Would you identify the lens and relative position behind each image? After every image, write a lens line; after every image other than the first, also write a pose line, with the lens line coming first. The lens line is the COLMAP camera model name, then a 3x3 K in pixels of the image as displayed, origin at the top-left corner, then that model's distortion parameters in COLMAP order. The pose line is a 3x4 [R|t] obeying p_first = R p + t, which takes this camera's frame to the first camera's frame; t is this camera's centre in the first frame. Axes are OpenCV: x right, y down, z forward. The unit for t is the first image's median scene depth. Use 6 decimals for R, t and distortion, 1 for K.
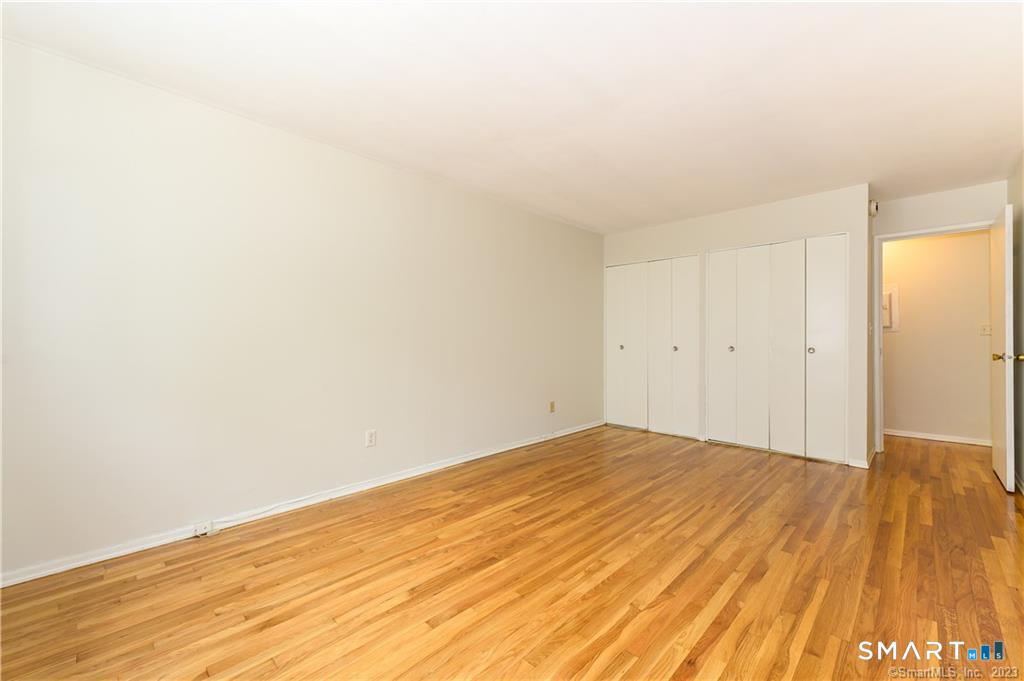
lens RADIAL K [[405.2, 0, 522.2], [0, 405.2, 340.9], [0, 0, 1]] dist [0.003239, 0.000031]
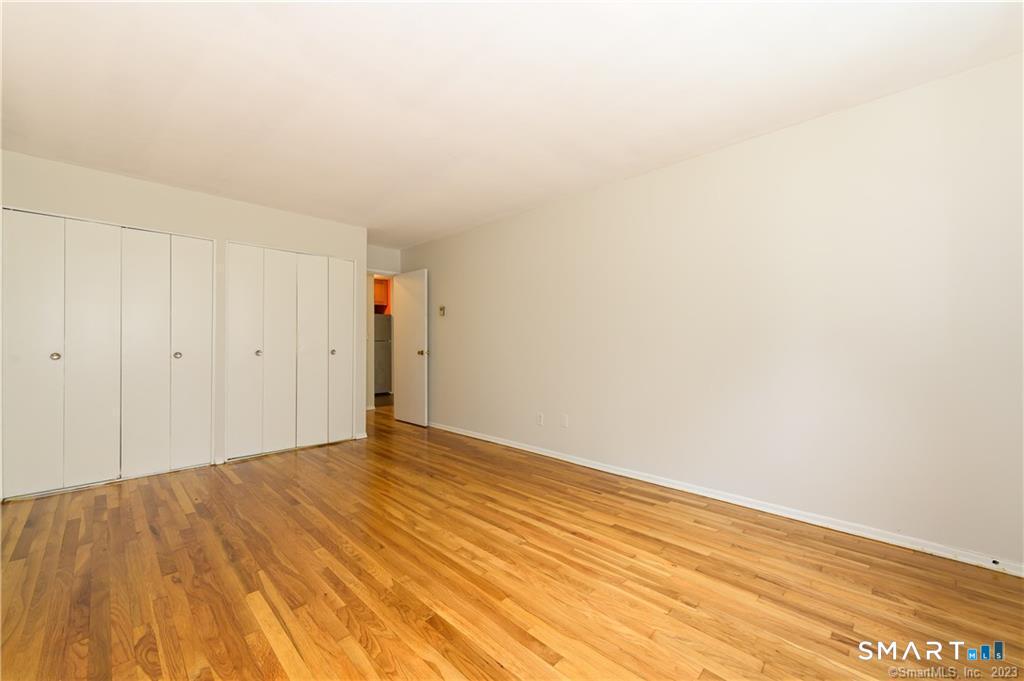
lens RADIAL K [[405.2, 0, 522.2], [0, 405.2, 340.9], [0, 0, 1]] dist [0.003239, 0.000031]
pose [[-0.011824, 0.008393, 0.999895, -0.711678], [0.004699, 0.999954, -0.008338, 0.007266], [-0.999919, 0.004600, -0.011863, 0.693737]]
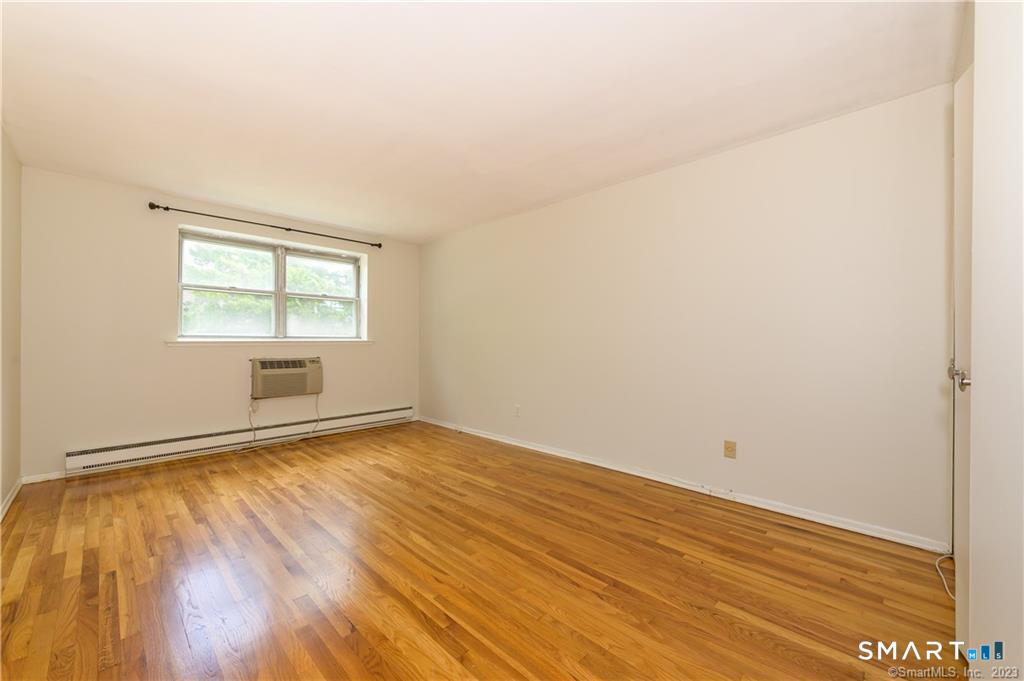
lens RADIAL K [[405.2, 0, 522.2], [0, 405.2, 340.9], [0, 0, 1]] dist [0.003239, 0.000031]
pose [[0.011402, 0.003097, -0.999930, 1.266786], [-0.006118, 0.999977, 0.003027, -0.004168], [0.999916, 0.006083, 0.011421, 1.230706]]
